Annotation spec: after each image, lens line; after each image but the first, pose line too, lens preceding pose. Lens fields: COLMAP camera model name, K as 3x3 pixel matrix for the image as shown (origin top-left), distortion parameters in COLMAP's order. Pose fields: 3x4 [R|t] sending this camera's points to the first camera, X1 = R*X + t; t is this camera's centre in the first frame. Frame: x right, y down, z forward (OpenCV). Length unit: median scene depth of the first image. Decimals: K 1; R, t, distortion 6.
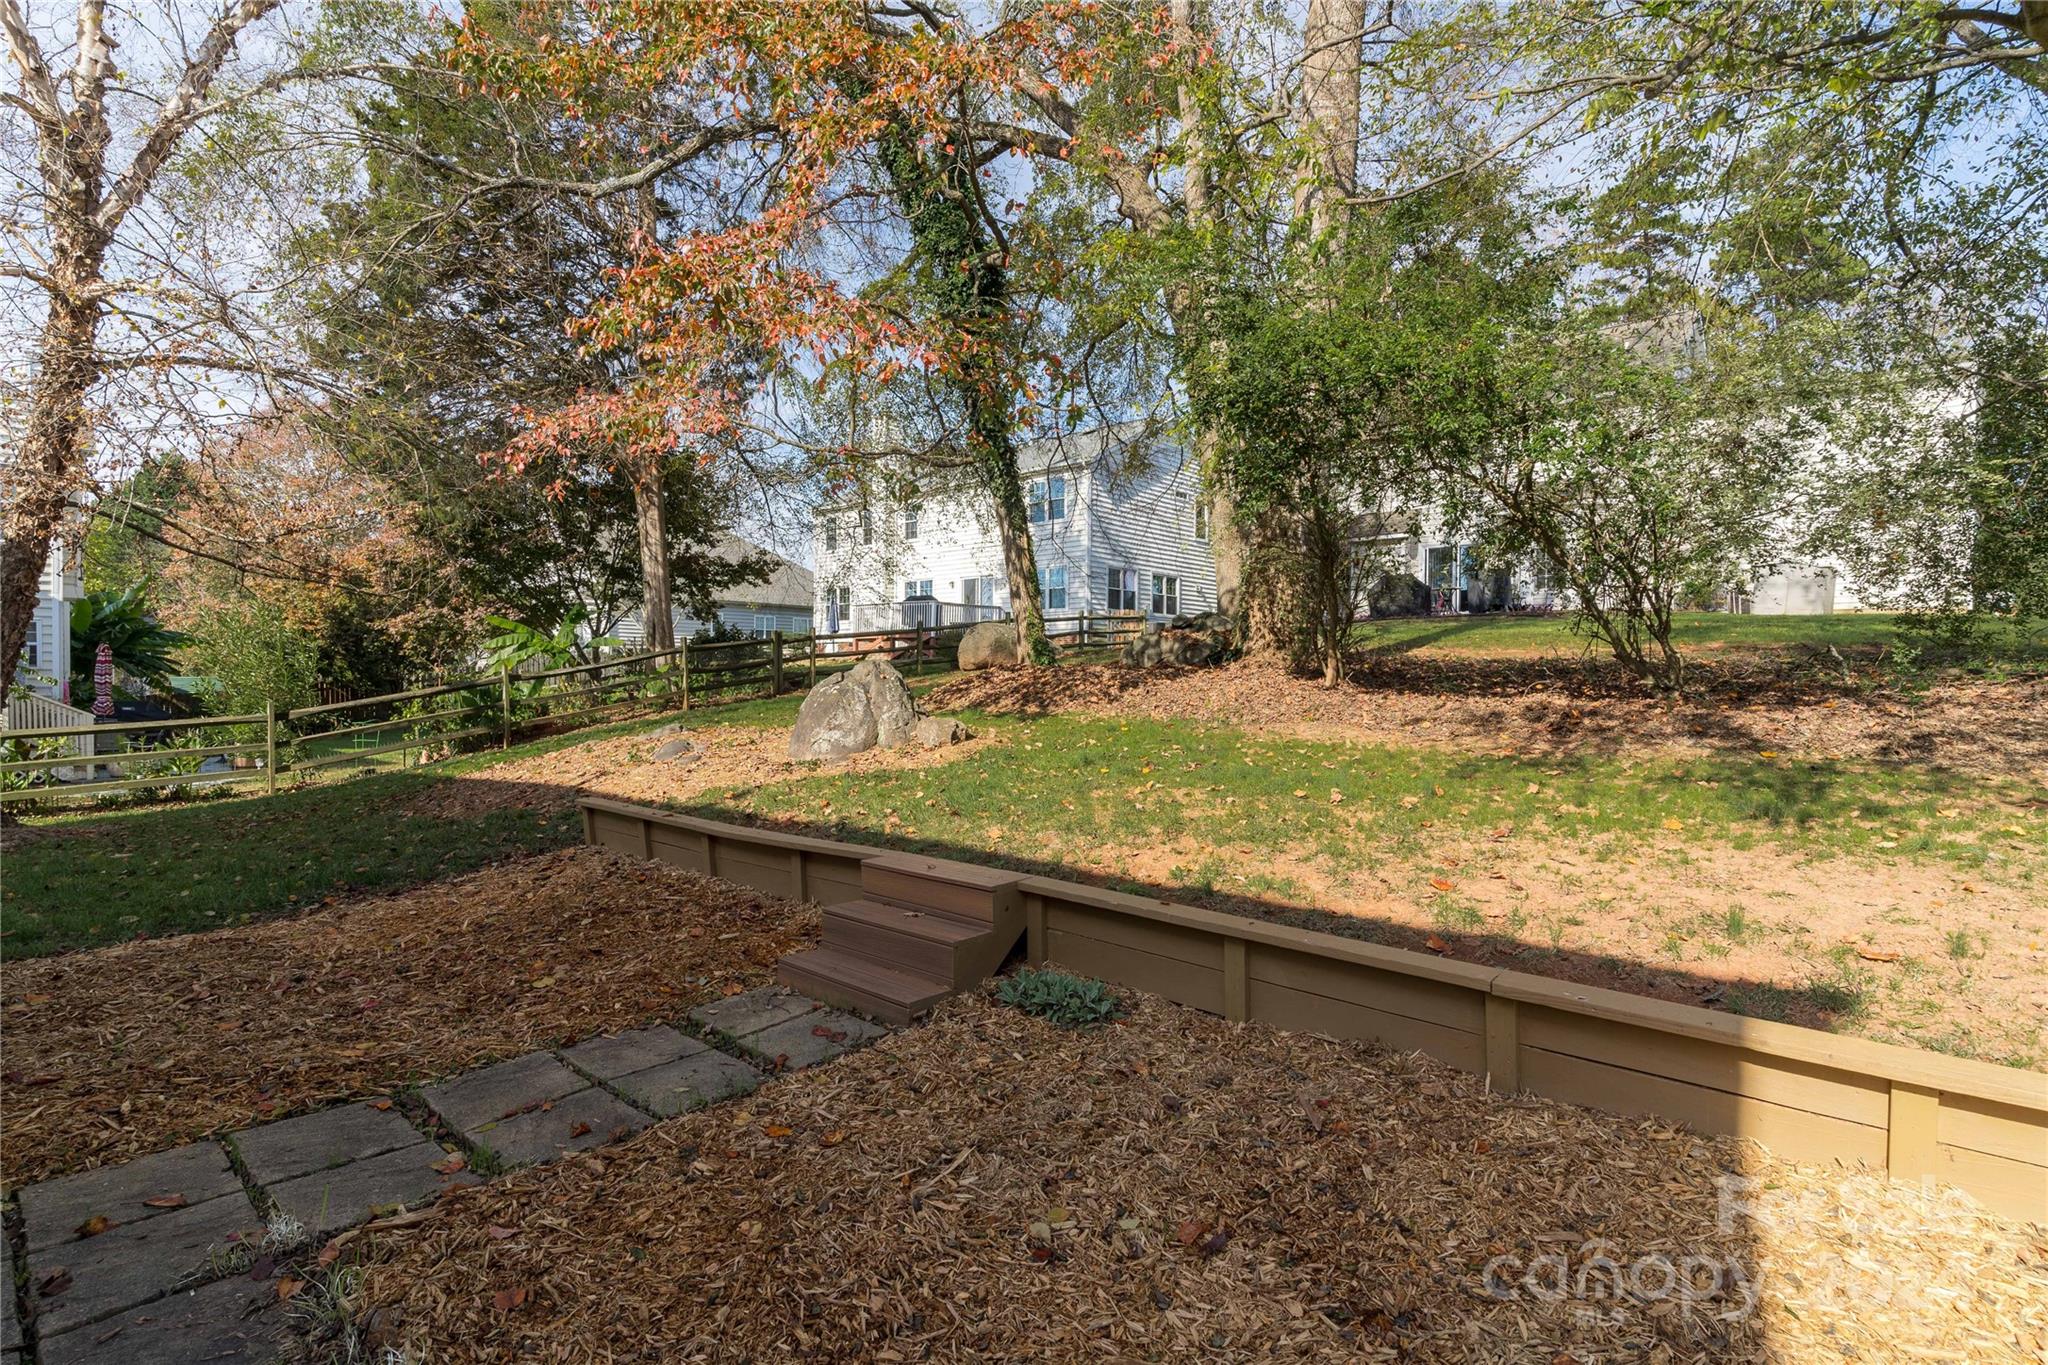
lens RADIAL K [[984.9, 0, 1015.3], [0, 984.9, 688.4], [0, 0, 1]] dist [0.007630, -0.002005]
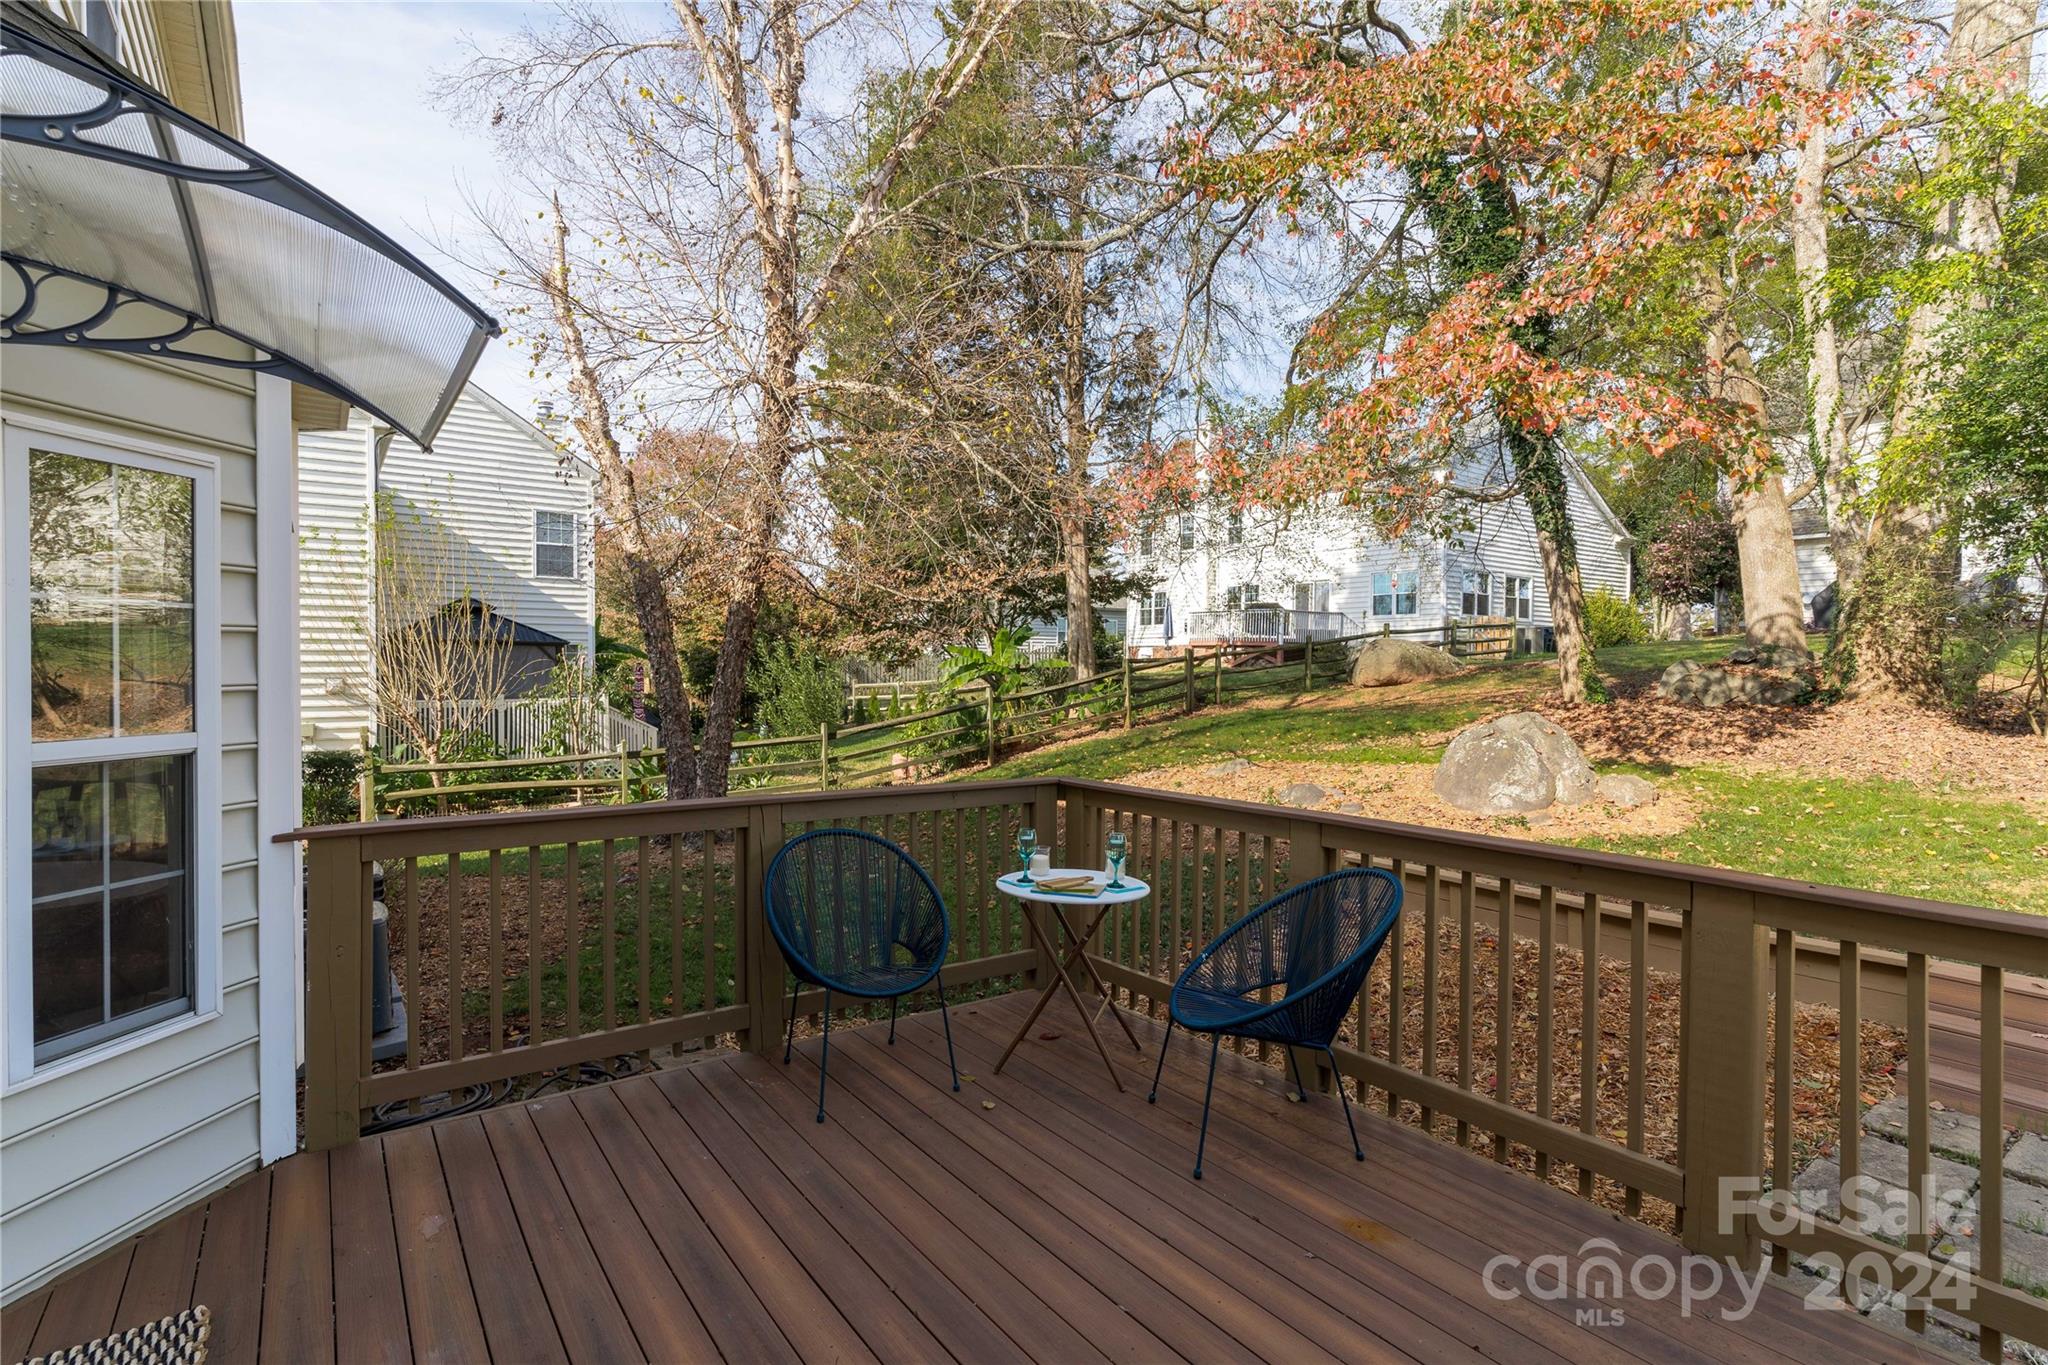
lens RADIAL K [[984.9, 0, 1013.6], [0, 984.9, 686.2], [0, 0, 1]] dist [0.007630, -0.002005]
pose [[0.974079, 0.011355, -0.225921, -0.308542], [-0.009558, 0.999913, 0.009049, -0.043354], [0.226004, -0.006655, 0.974104, -0.072564]]
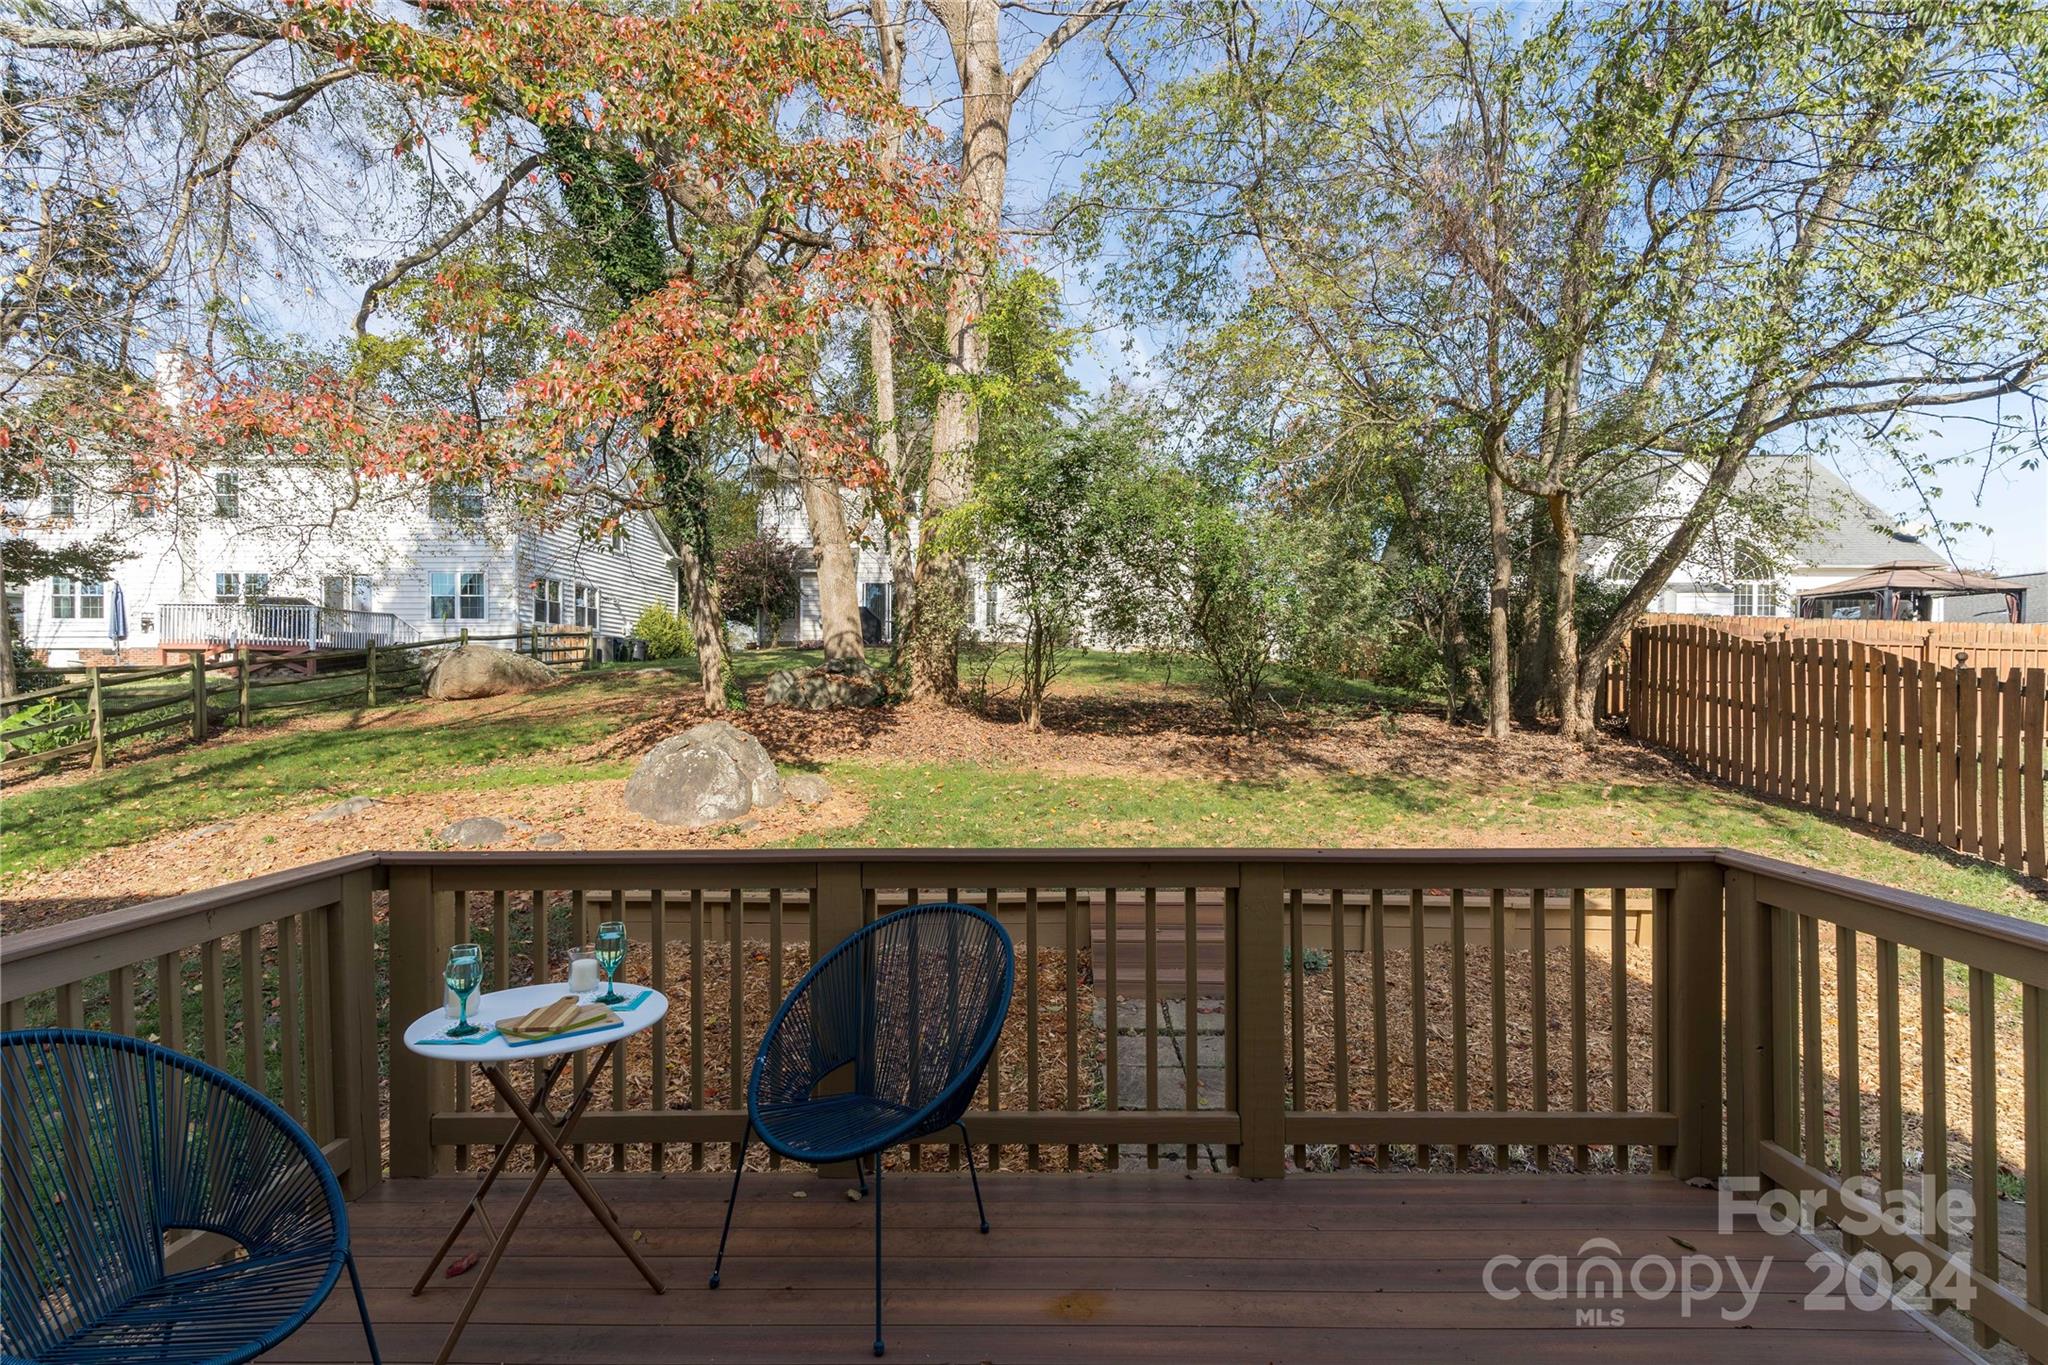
lens RADIAL K [[984.9, 0, 1035.0], [0, 984.9, 690.7], [0, 0, 1]] dist [0.007630, -0.002005]
pose [[0.762030, -0.008144, 0.647490, -0.401888], [0.007438, 0.999965, 0.003823, -0.045464], [-0.647499, 0.001903, 0.762064, 0.002314]]
